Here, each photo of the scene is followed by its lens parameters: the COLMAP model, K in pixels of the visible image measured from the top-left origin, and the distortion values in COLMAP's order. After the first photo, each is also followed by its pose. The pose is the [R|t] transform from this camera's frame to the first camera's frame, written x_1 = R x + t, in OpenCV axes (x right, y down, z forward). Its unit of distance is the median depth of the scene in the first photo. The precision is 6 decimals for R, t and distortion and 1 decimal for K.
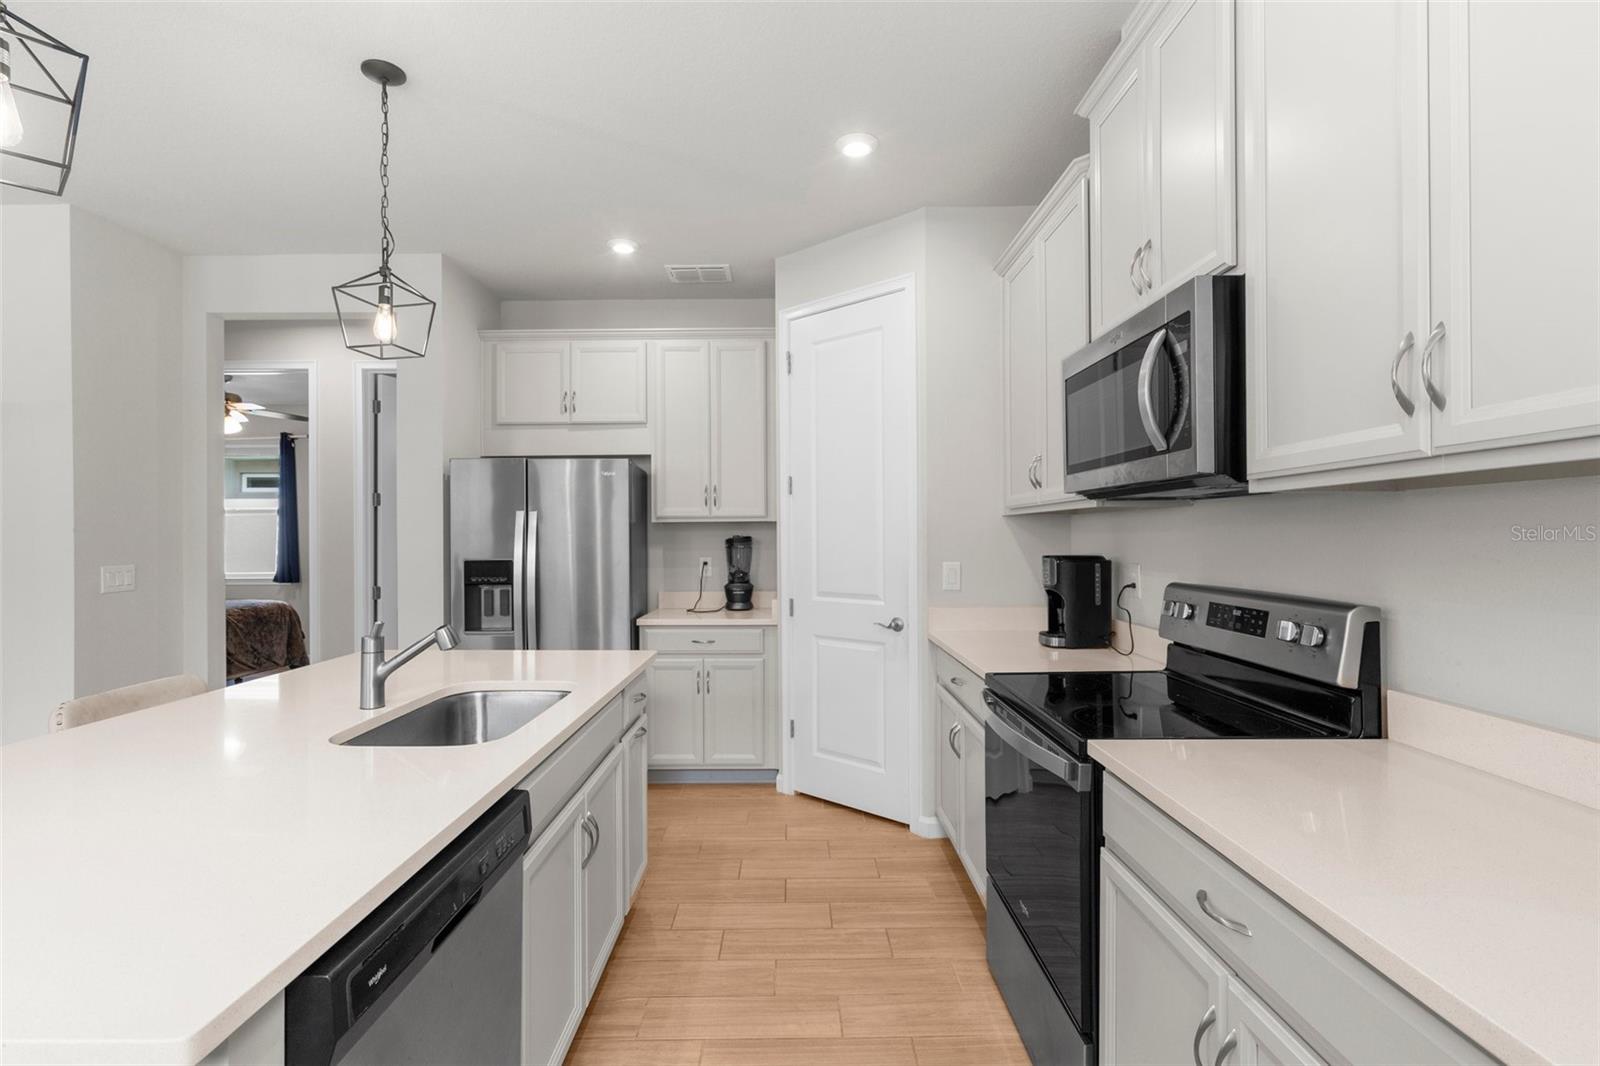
lens RADIAL K [[739.2, 0, 794.4], [0, 739.2, 535.3], [0, 0, 1]] dist [-0.007656, 0.004371]
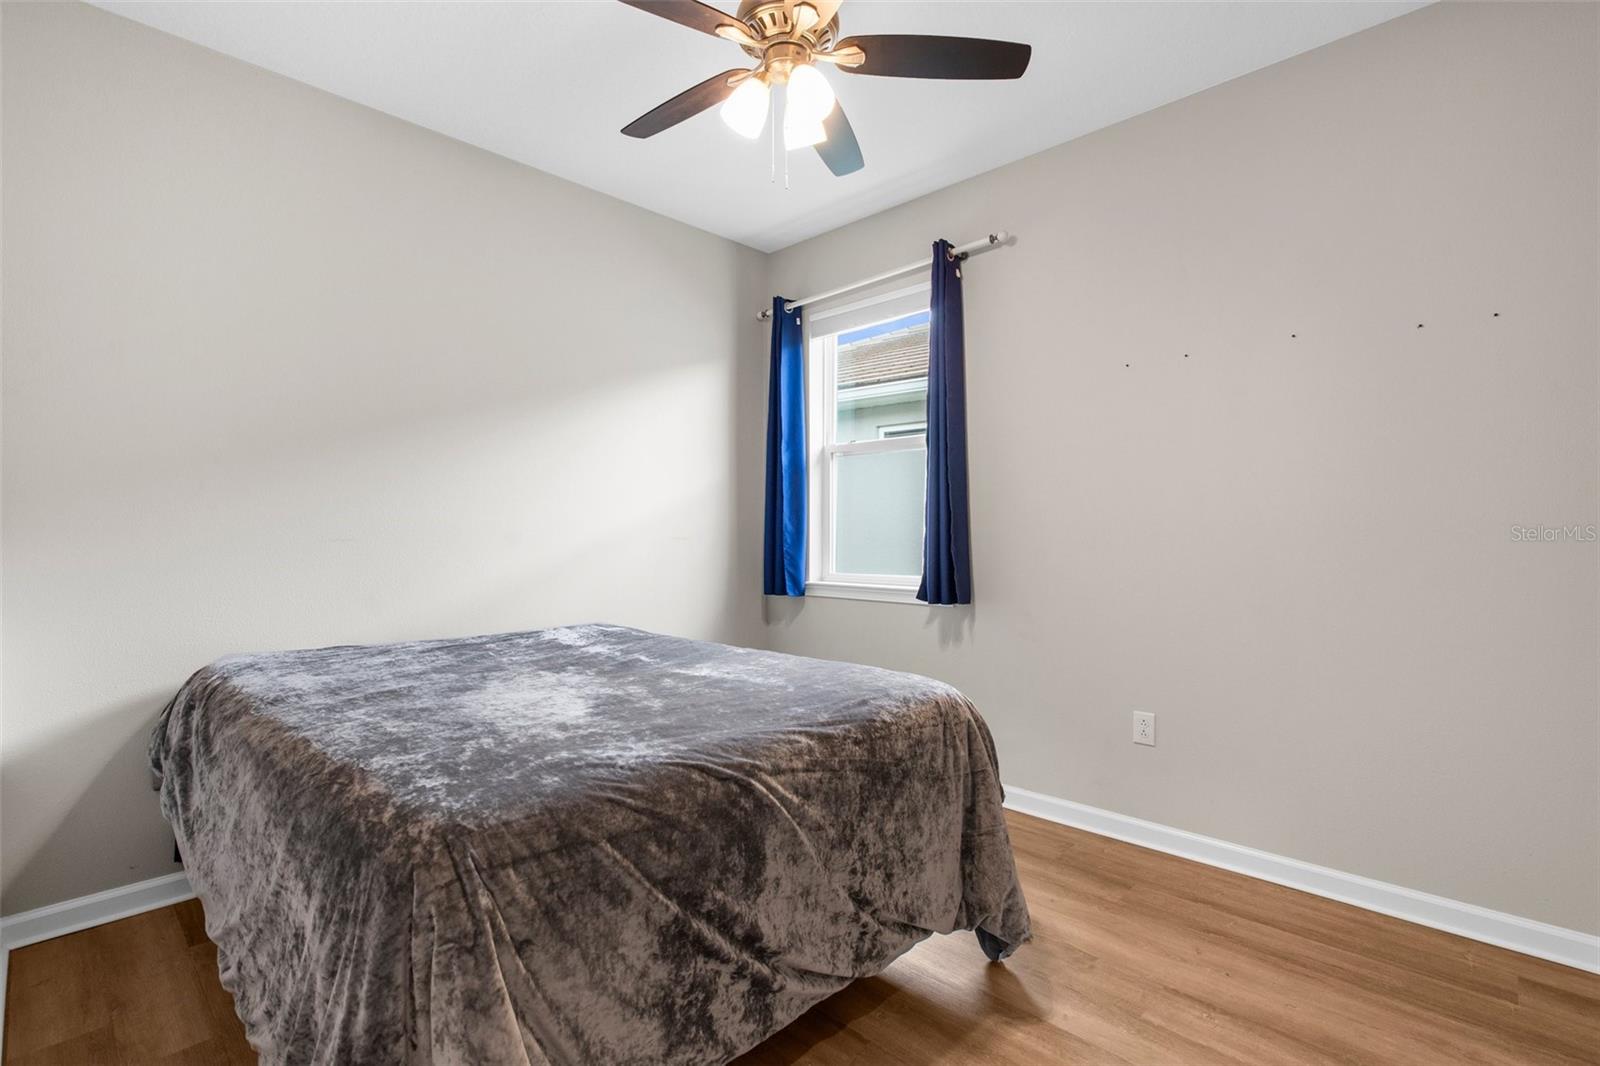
lens RADIAL K [[739.2, 0, 800.9], [0, 739.2, 533.8], [0, 0, 1]] dist [-0.007656, 0.004371]
pose [[0.721843, 0.005259, -0.692036, -0.895389], [-0.003903, 0.999986, 0.003528, 0.044718], [0.692045, 0.000155, 0.721854, 1.254596]]
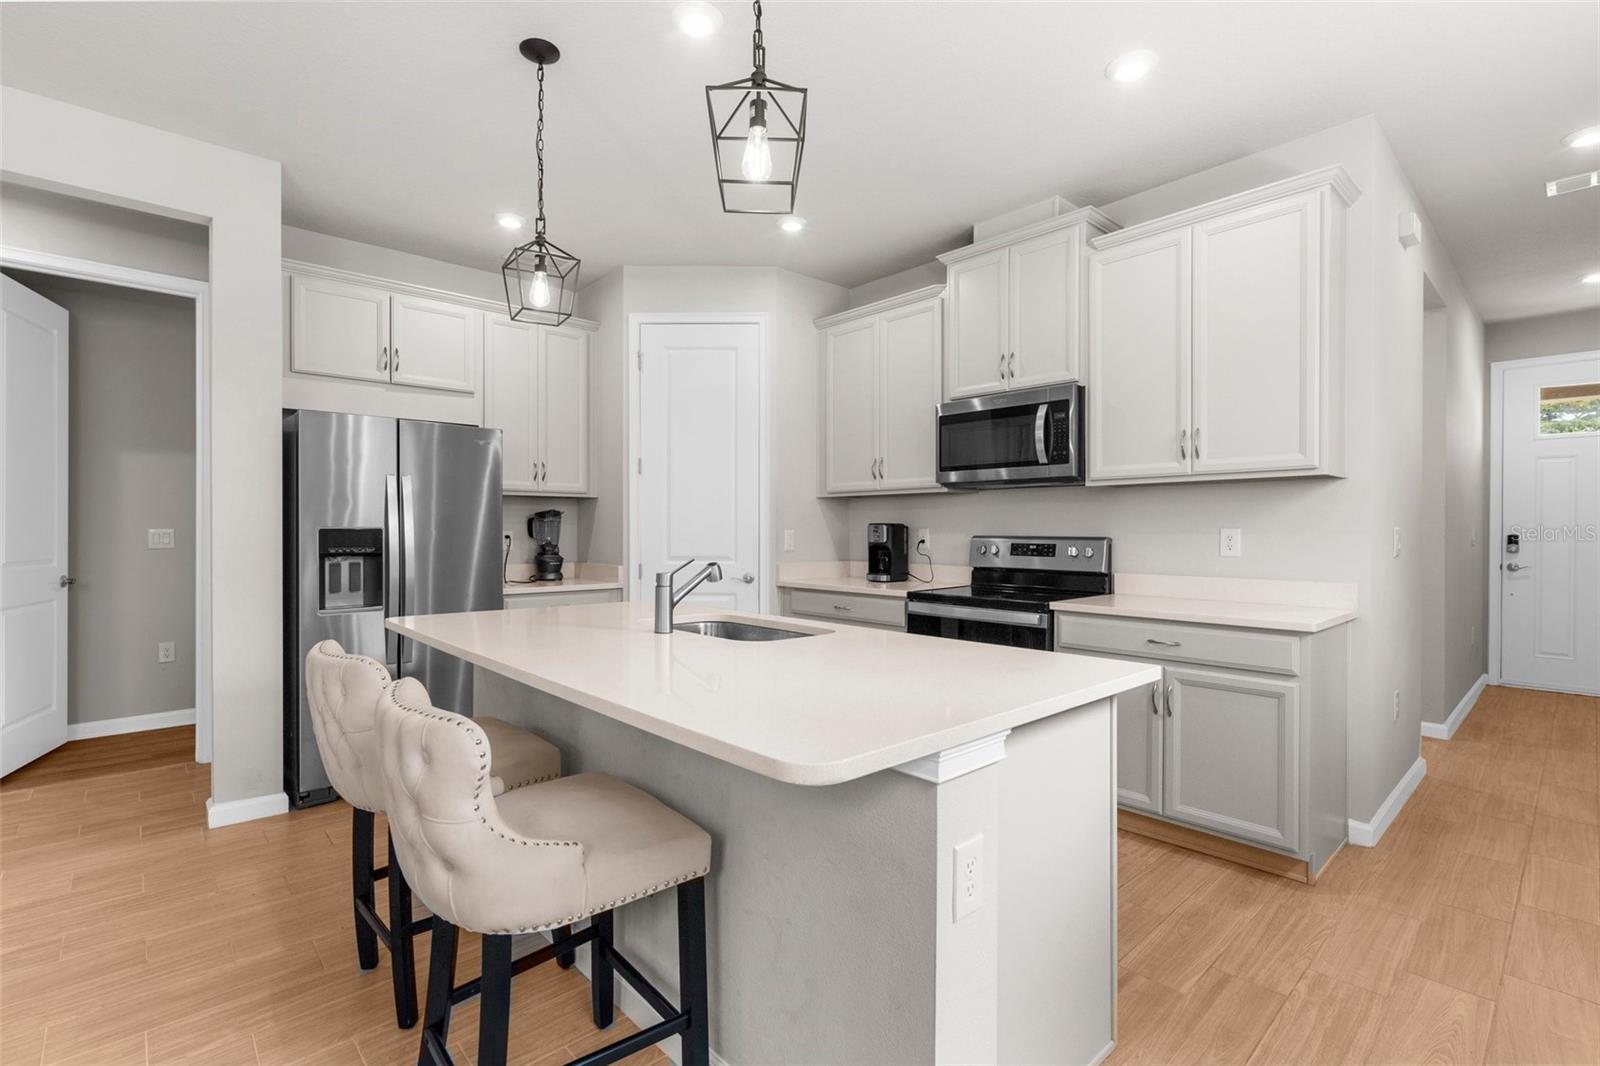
lens RADIAL K [[739.2, 0, 793.5], [0, 739.2, 542.8], [0, 0, 1]] dist [-0.007656, 0.004371]
pose [[0.738725, -0.005606, 0.673984, -0.606492], [-0.005631, 0.999879, 0.014489, 0.034098], [-0.673984, -0.014499, 0.738604, -0.019491]]
